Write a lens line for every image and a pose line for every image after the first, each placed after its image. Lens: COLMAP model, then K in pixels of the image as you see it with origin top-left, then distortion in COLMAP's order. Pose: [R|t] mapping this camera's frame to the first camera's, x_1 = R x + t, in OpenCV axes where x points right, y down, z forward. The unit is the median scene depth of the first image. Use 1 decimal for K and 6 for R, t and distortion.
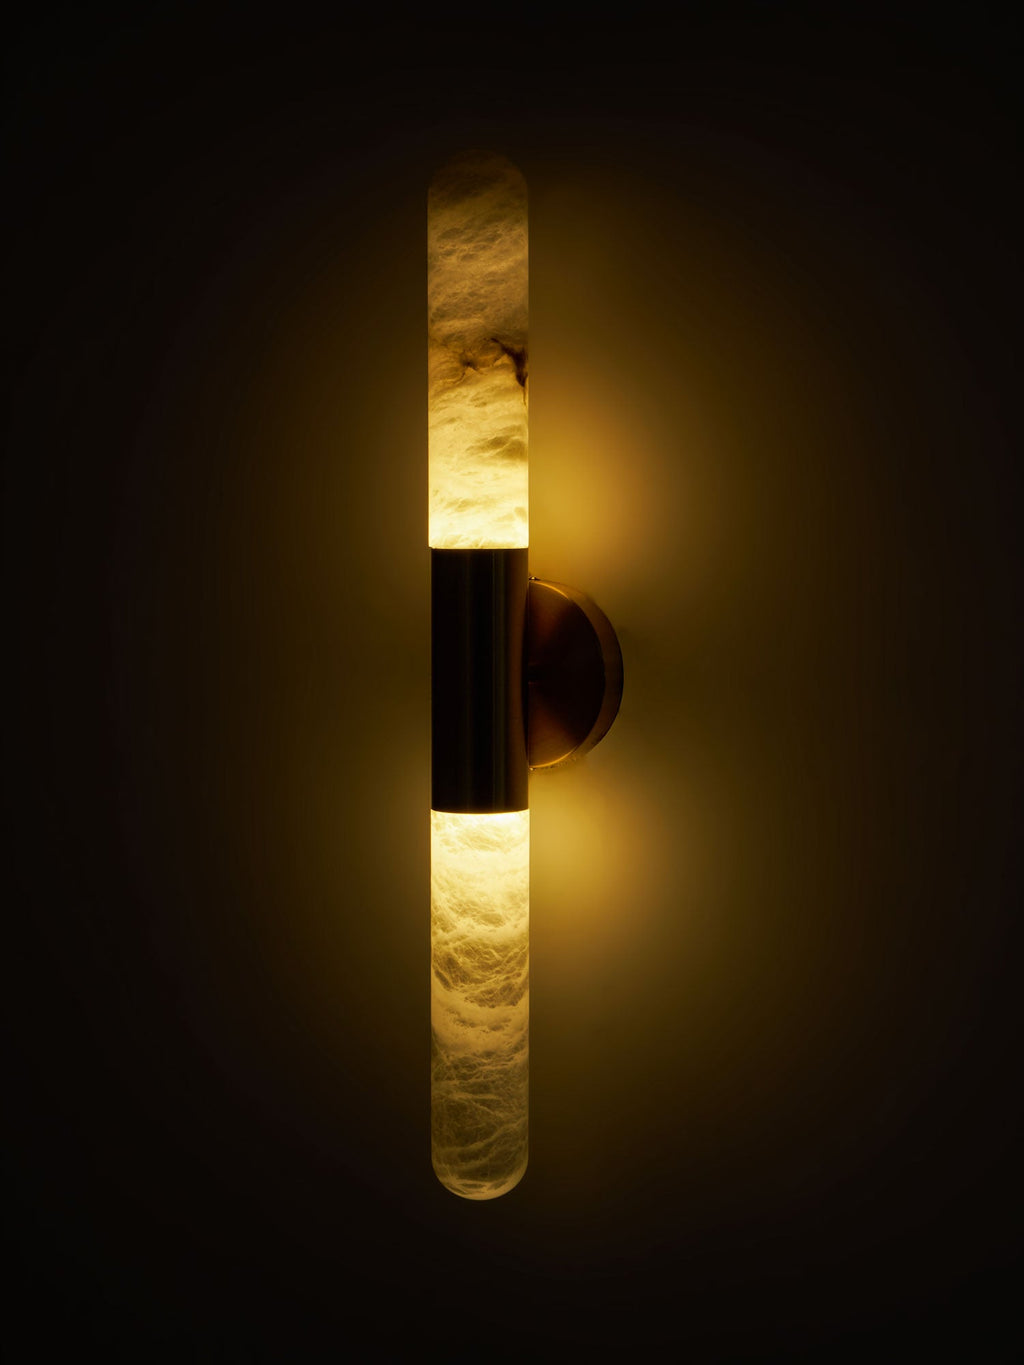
lens RADIAL K [[5624.8, 0, 512.0], [0, 5624.8, 682.5], [0, 0, 1]] dist [0.350512, 1.419480]
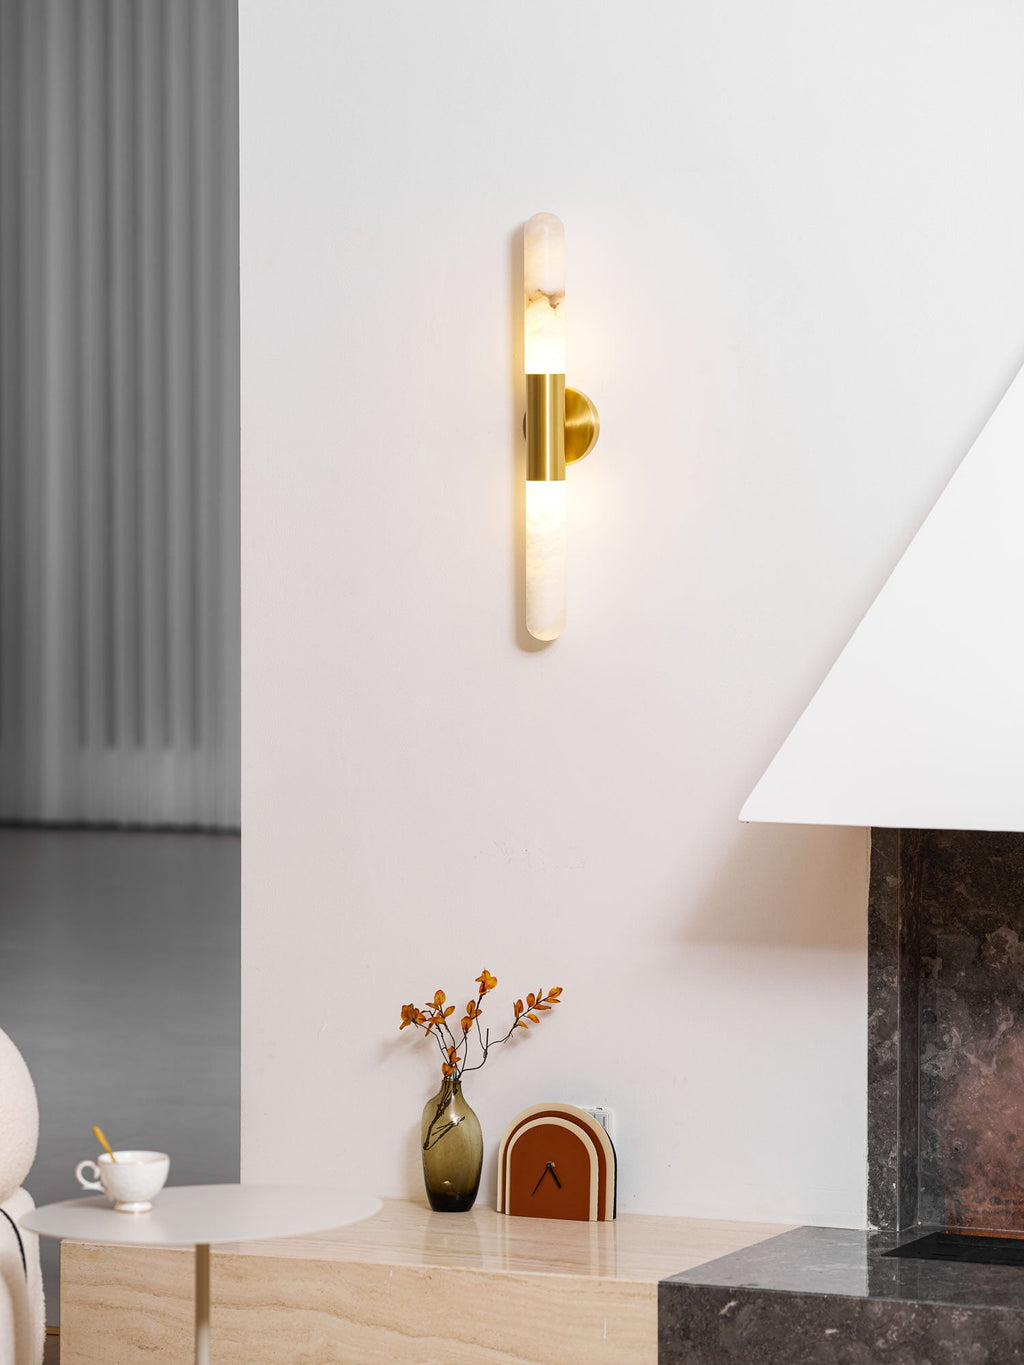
lens RADIAL K [[5624.8, 0, 512.0], [0, 5624.8, 682.5], [0, 0, 1]] dist [0.350512, 1.419480]
pose [[0.915783, 0.024593, -0.400919, 1.001733], [-0.012689, 0.999397, 0.032321, 0.034711], [0.401472, -0.024511, 0.915543, -1.344811]]
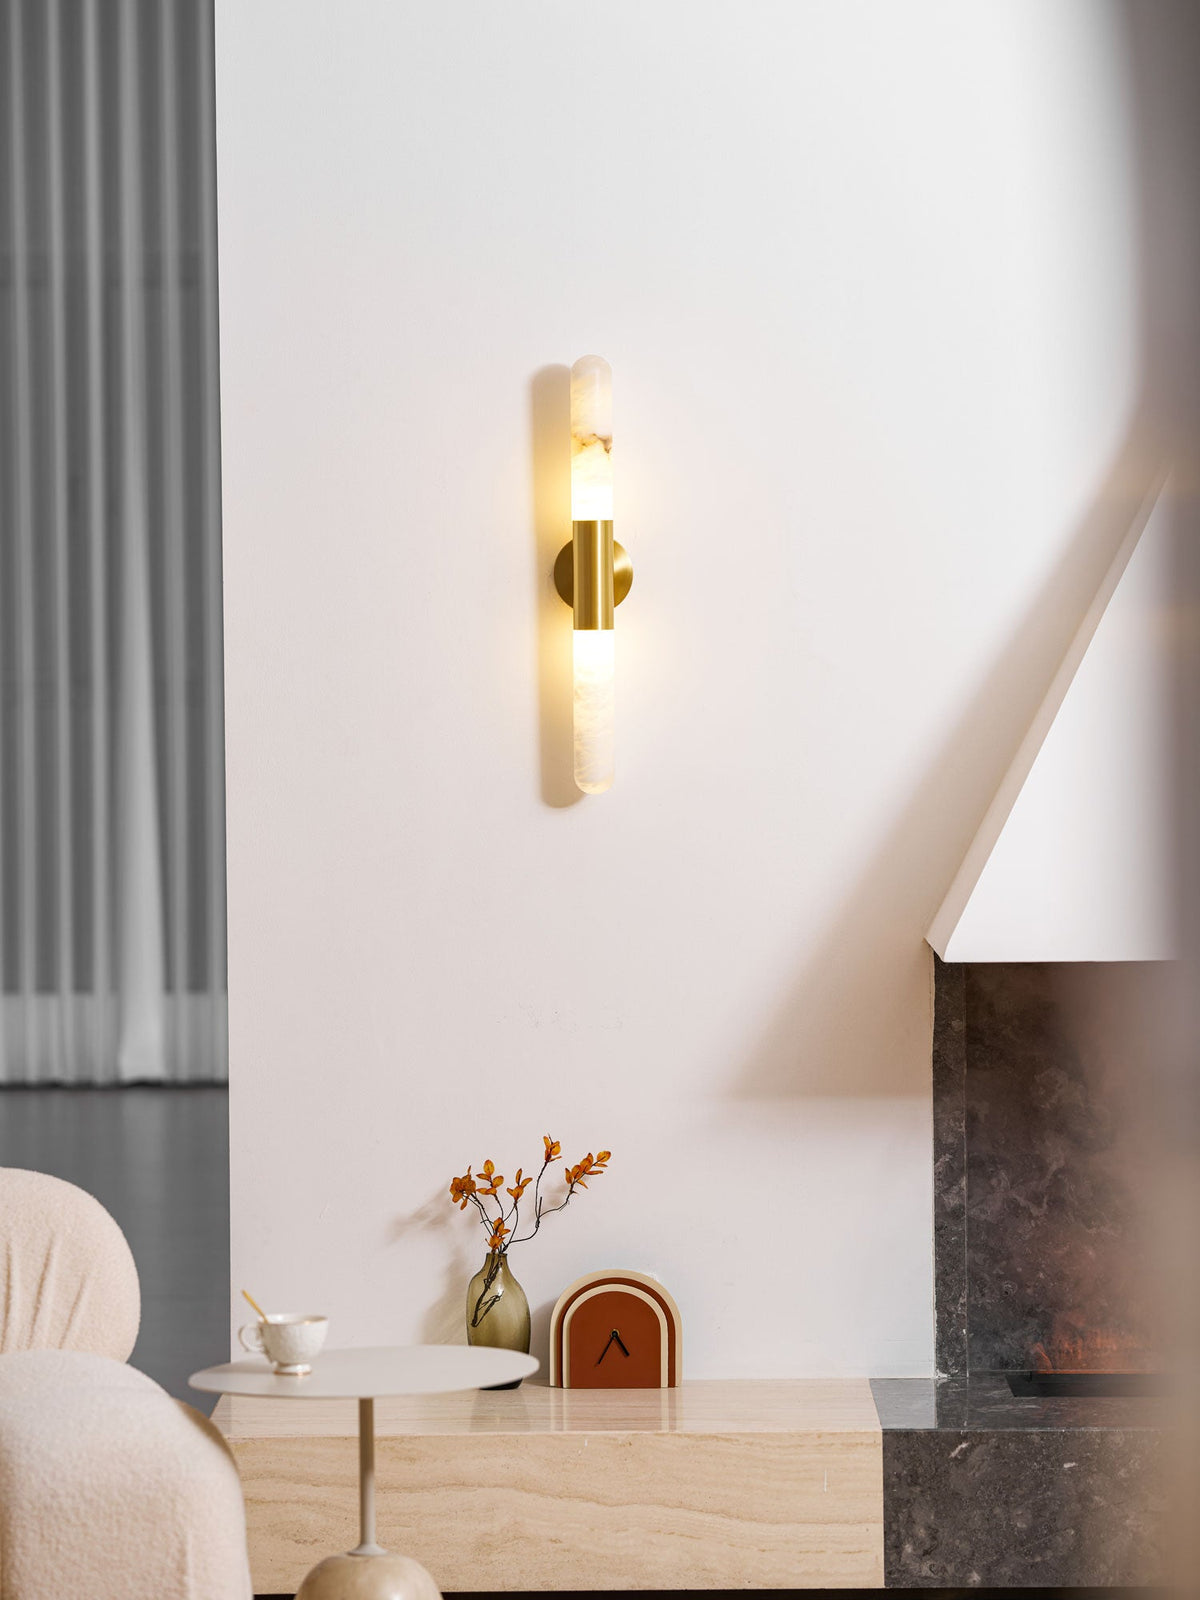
lens RADIAL K [[6593.2, 0, 600.0], [0, 6593.2, 800.0], [0, 0, 1]] dist [0.350512, 1.419480]
pose [[0.999905, -0.008116, -0.011181, 0.029787], [0.008235, 0.999909, 0.010653, 0.069519], [0.011093, -0.010744, 0.999881, -1.908882]]
